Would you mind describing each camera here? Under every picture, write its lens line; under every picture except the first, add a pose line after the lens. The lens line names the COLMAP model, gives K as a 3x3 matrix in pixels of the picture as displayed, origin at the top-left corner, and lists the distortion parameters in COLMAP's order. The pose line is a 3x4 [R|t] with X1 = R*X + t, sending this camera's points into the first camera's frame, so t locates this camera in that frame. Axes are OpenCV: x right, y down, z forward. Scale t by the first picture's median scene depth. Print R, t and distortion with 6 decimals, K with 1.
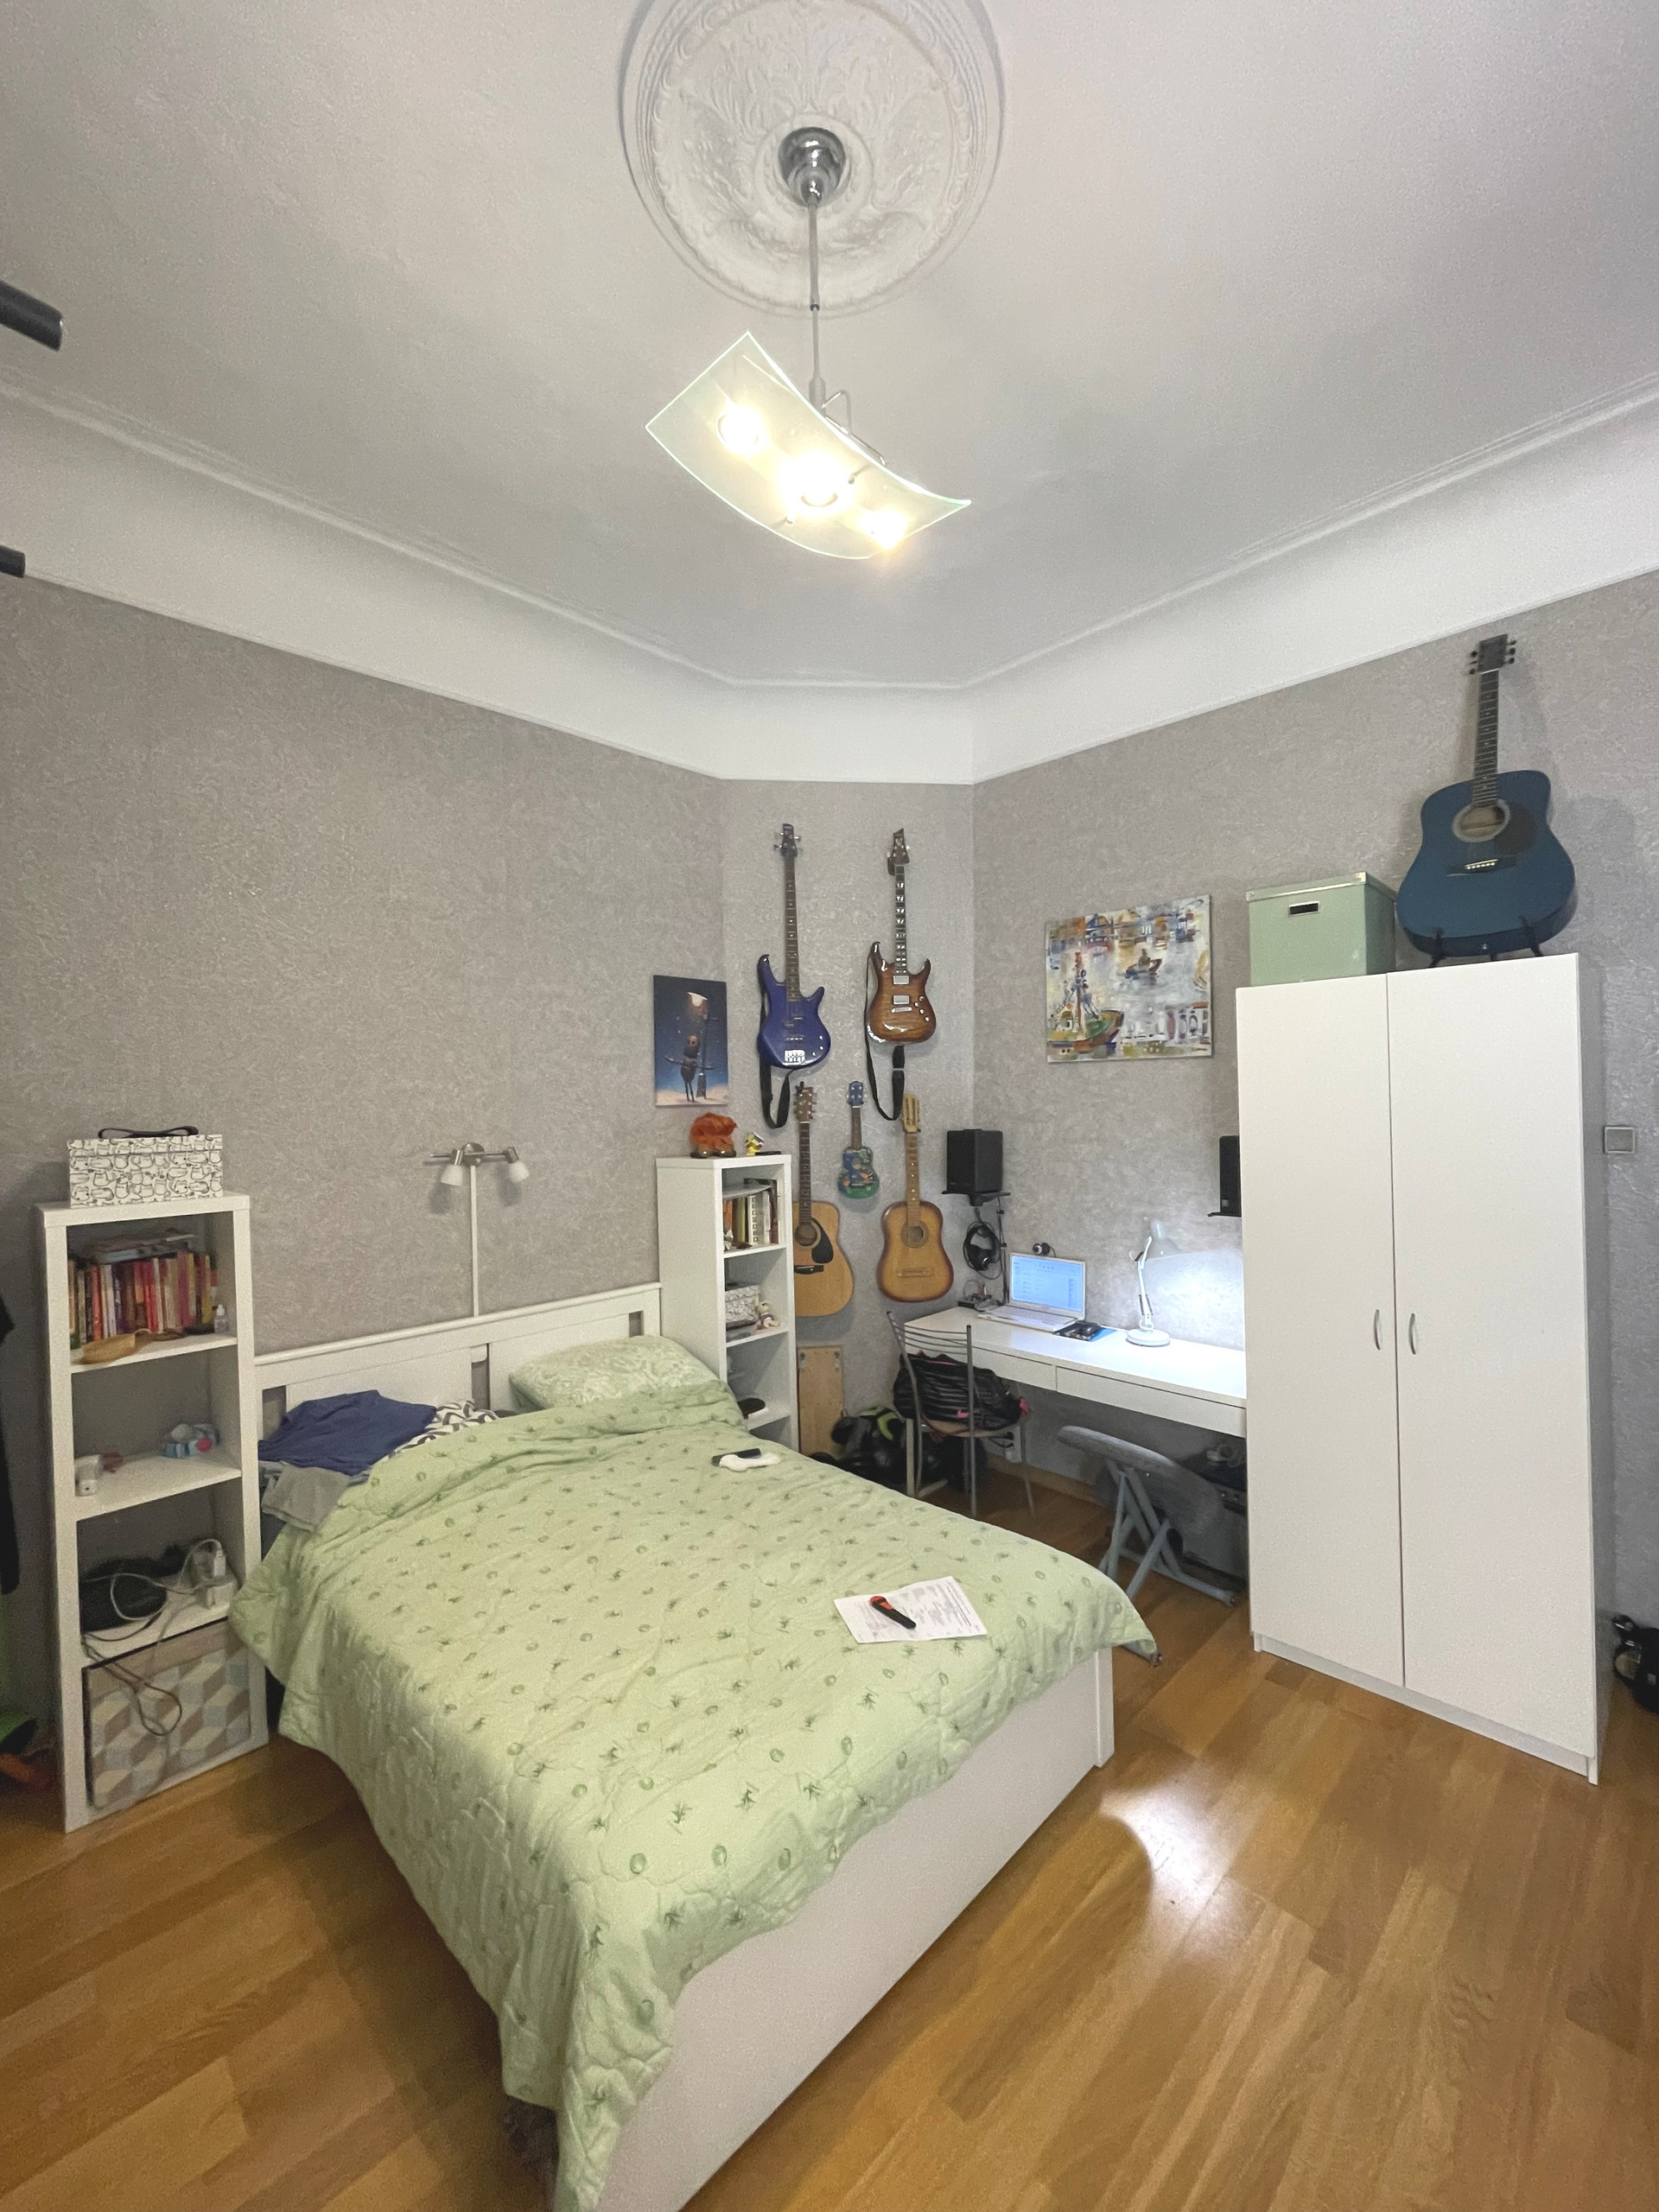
lens RADIAL K [[898.0, 0, 831.8], [0, 898.0, 1106.0], [0, 0, 1]] dist [-0.001887, -0.000194]
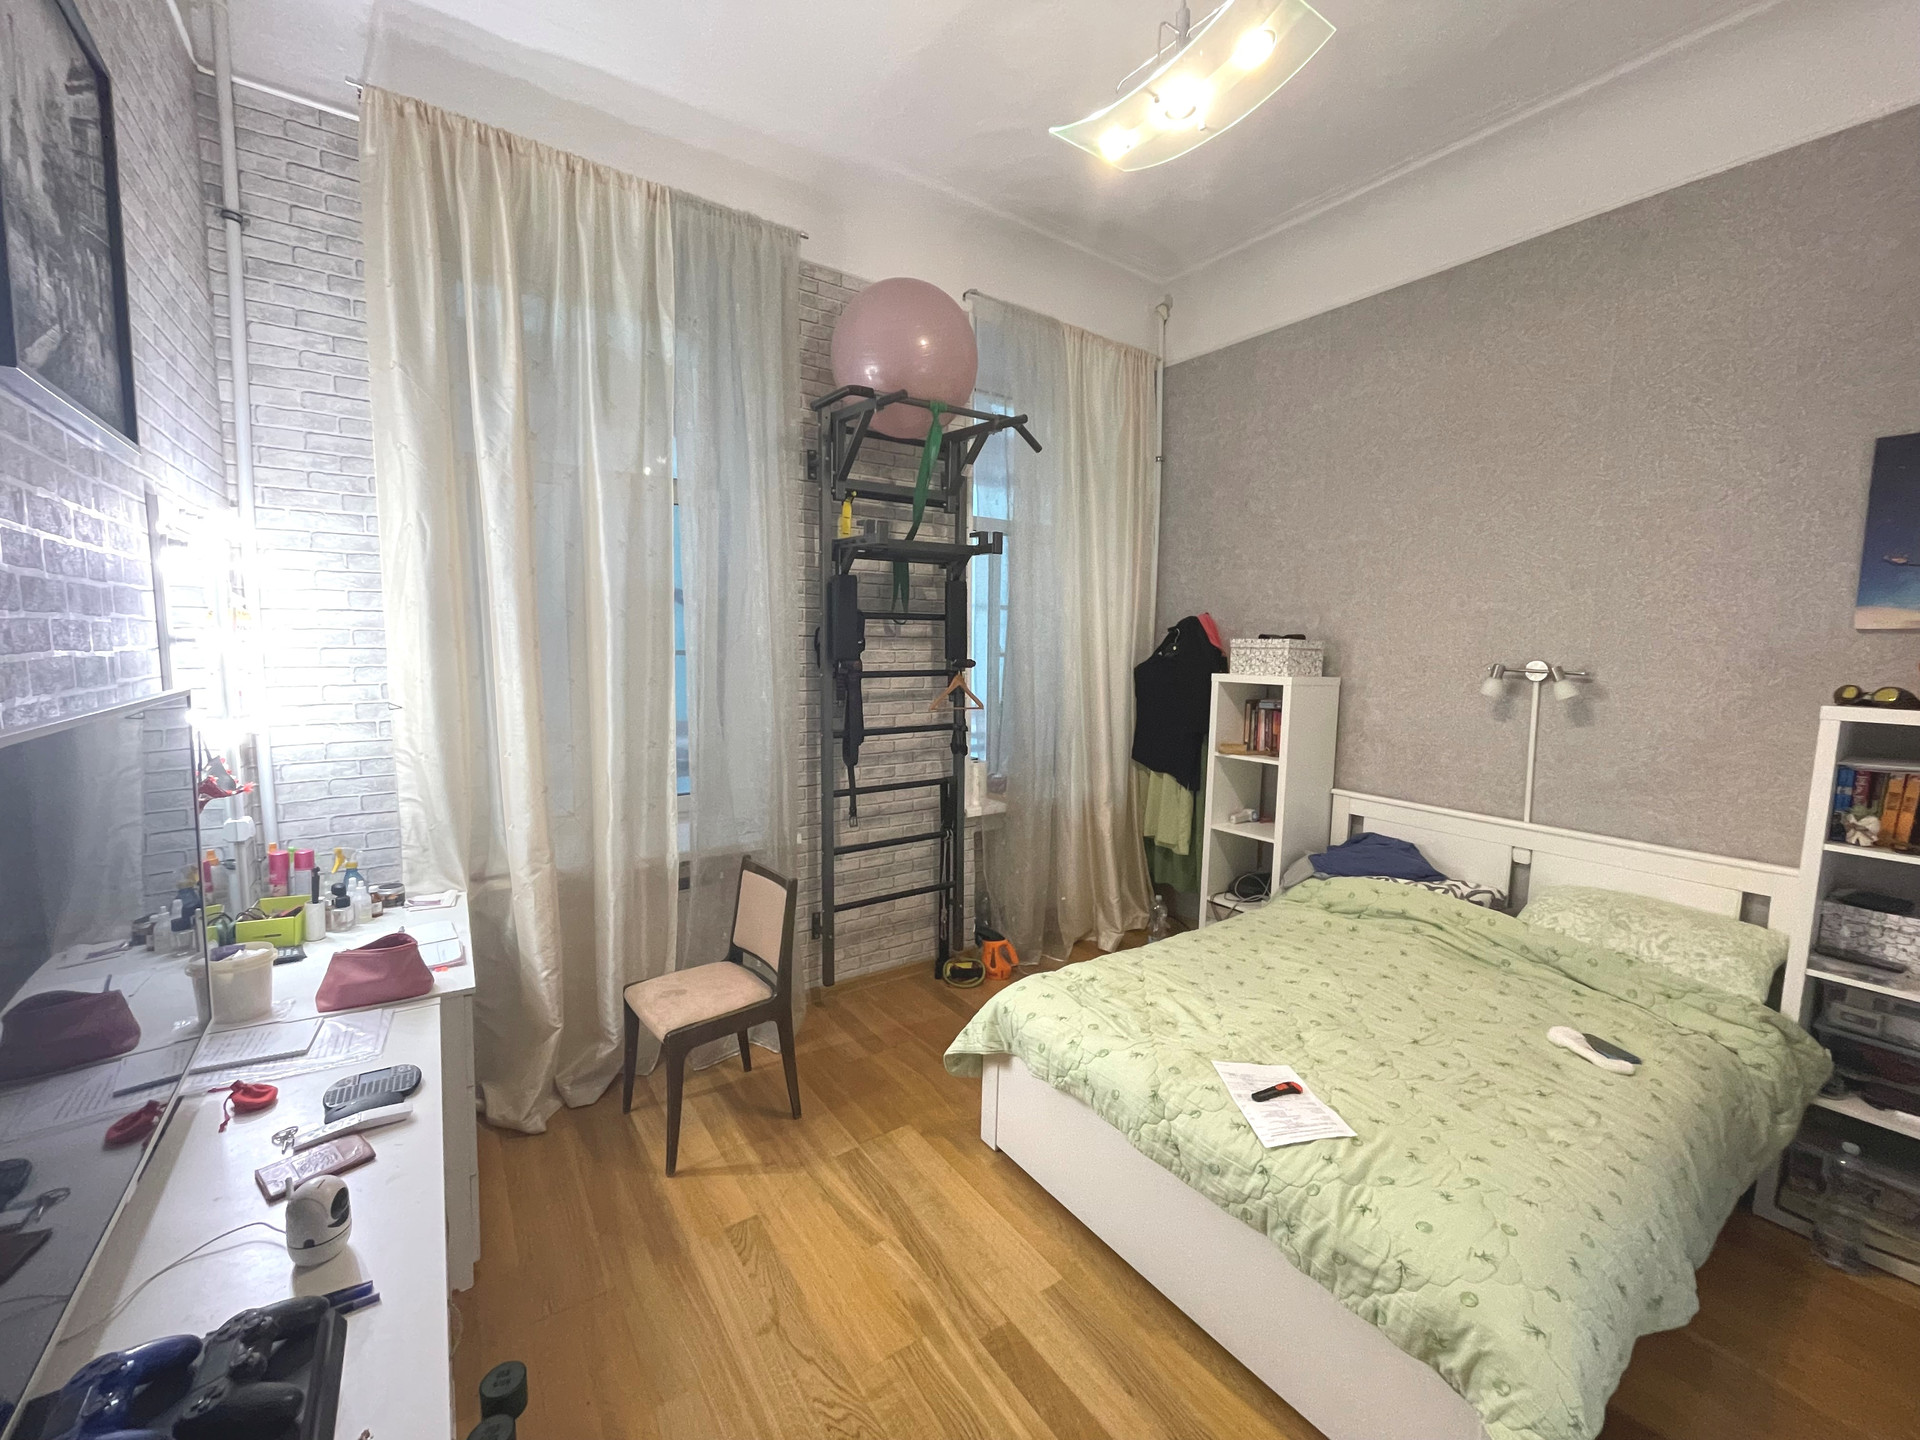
lens RADIAL K [[779.5, 0, 963.5], [0, 779.5, 717.4], [0, 0, 1]] dist [-0.001887, -0.000194]
pose [[-0.171199, 0.113056, -0.978728, 0.704100], [-0.022742, 0.992676, 0.118645, 0.016136], [0.984974, 0.042571, -0.167374, 0.552482]]
